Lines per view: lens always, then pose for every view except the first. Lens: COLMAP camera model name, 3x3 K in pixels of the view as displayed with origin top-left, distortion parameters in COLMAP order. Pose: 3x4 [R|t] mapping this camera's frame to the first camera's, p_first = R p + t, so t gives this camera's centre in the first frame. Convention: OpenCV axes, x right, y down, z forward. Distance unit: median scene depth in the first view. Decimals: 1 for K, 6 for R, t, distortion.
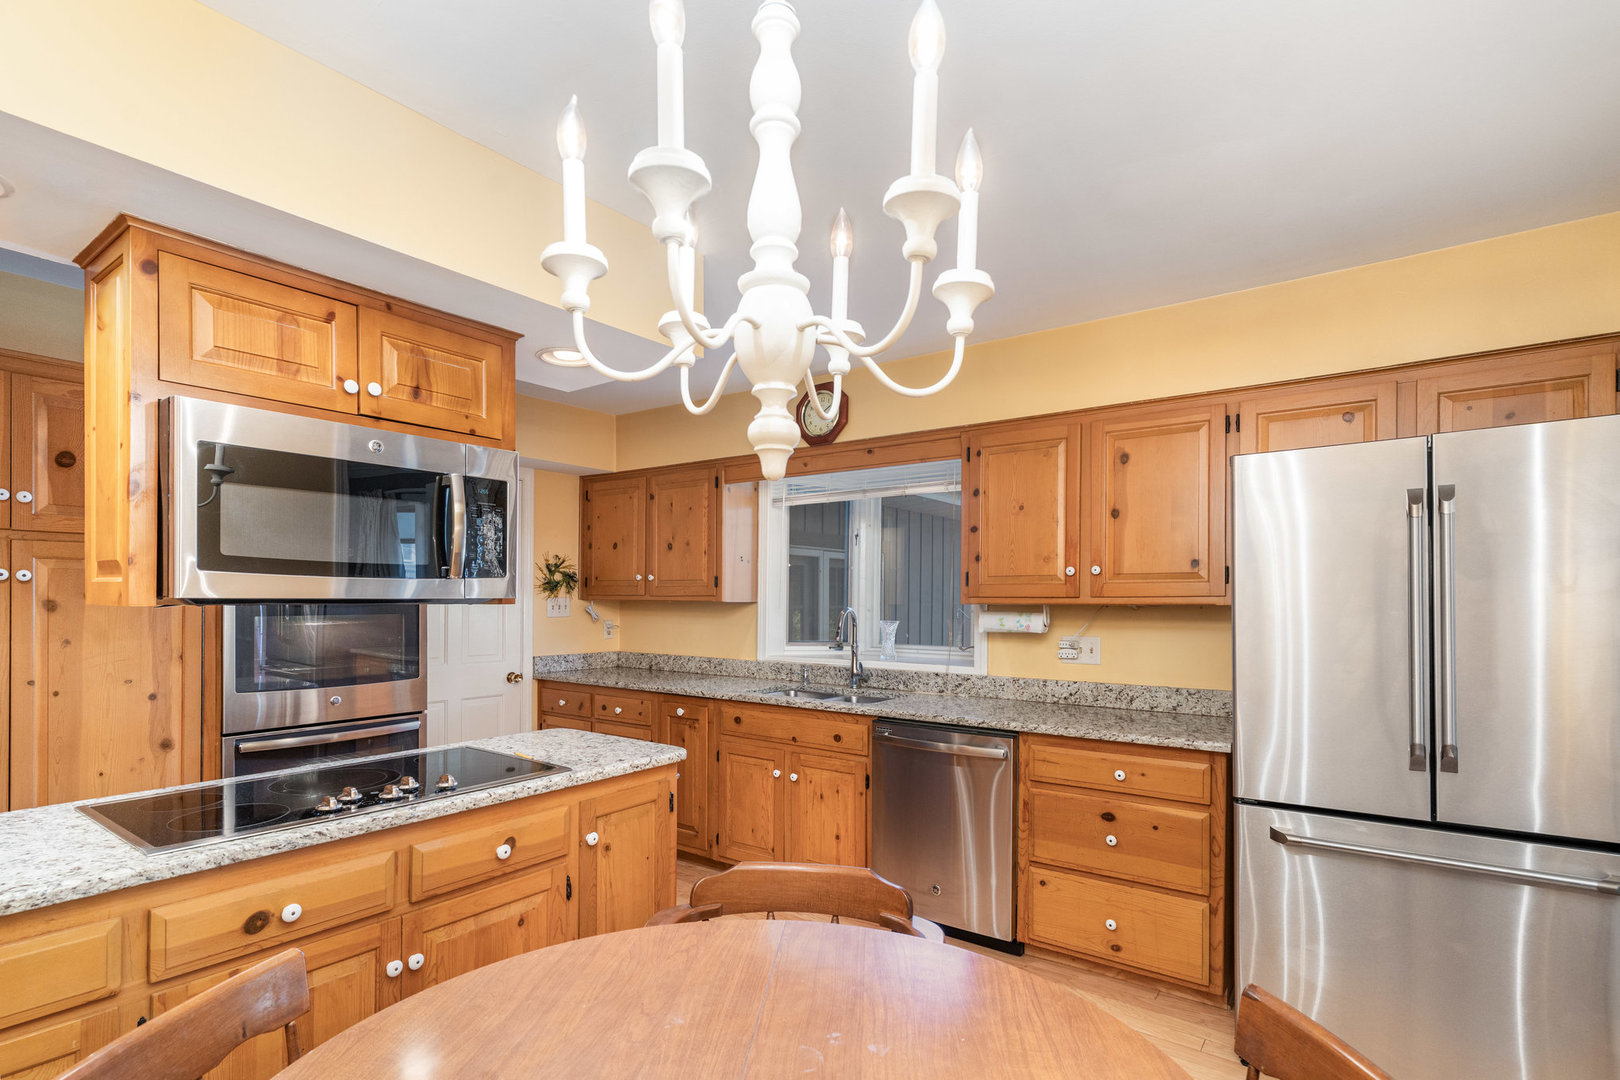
lens RADIAL K [[796.8, 0, 812.6], [0, 796.8, 608.9], [0, 0, 1]] dist [0.000928, 0.000108]
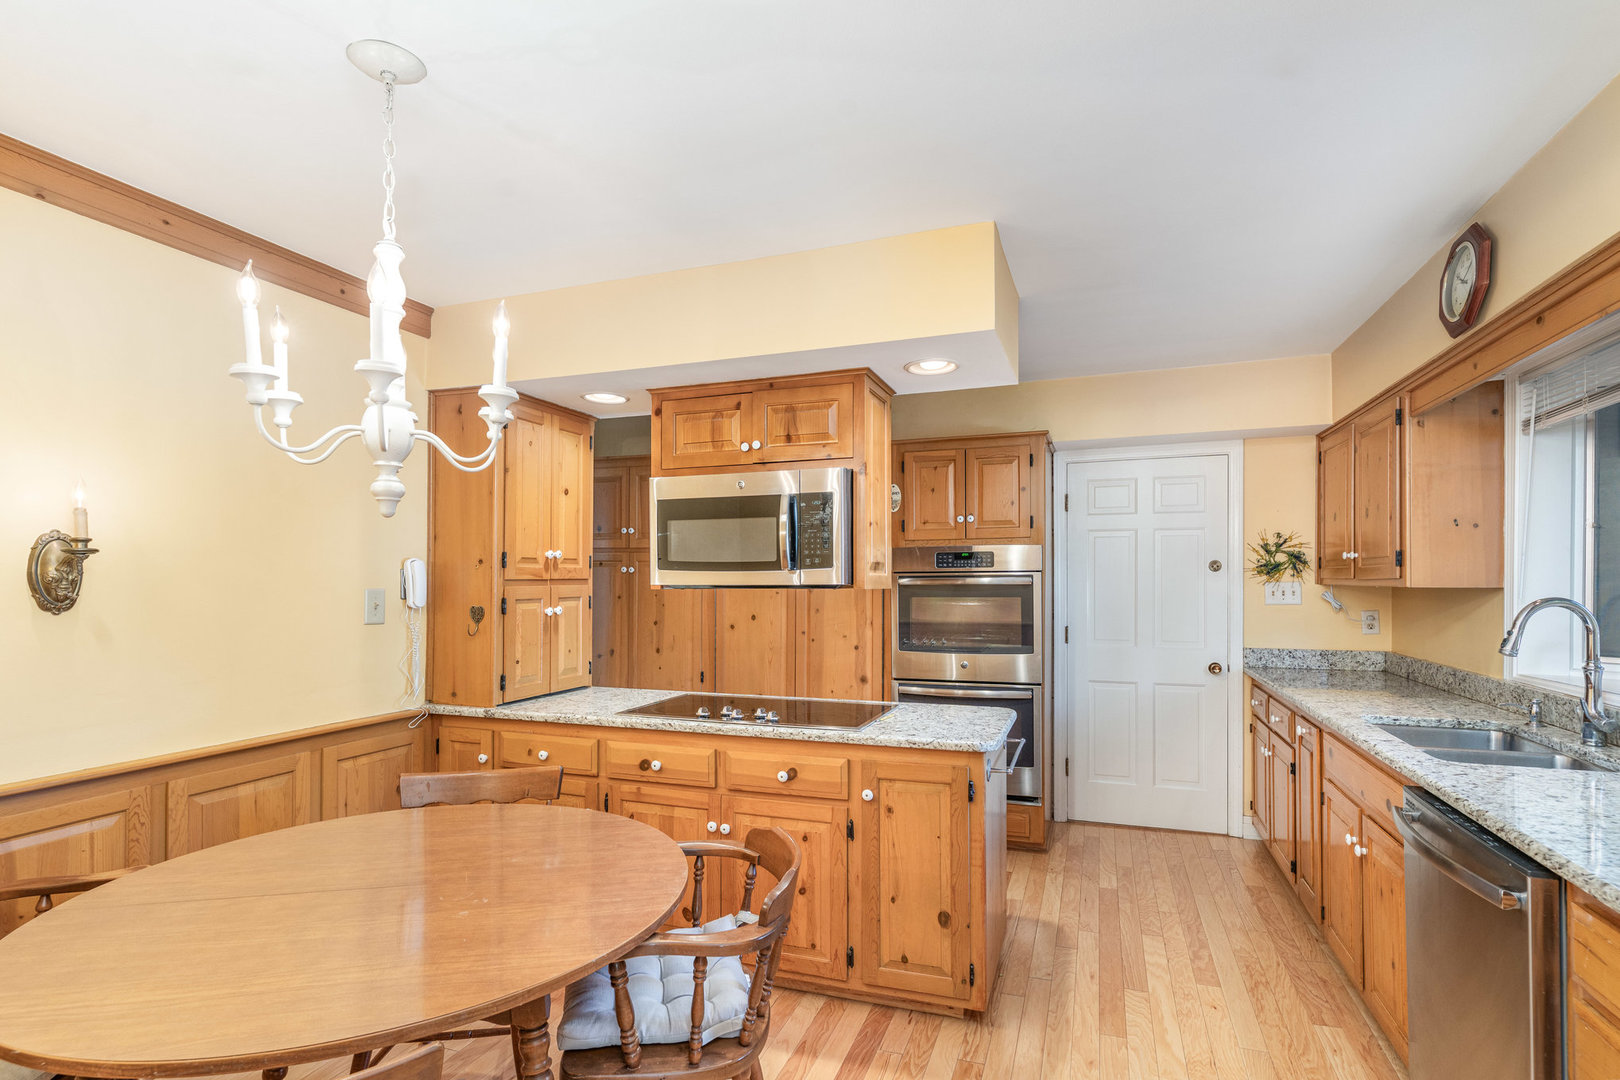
lens RADIAL K [[804.9, 0, 805.4], [0, 804.9, 574.0], [0, 0, 1]] dist [-0.004254, -0.000397]
pose [[0.283367, -0.009453, -0.958965, 0.602460], [-0.010636, 0.999859, -0.012999, -0.009725], [0.958953, 0.013883, 0.283226, 0.431908]]
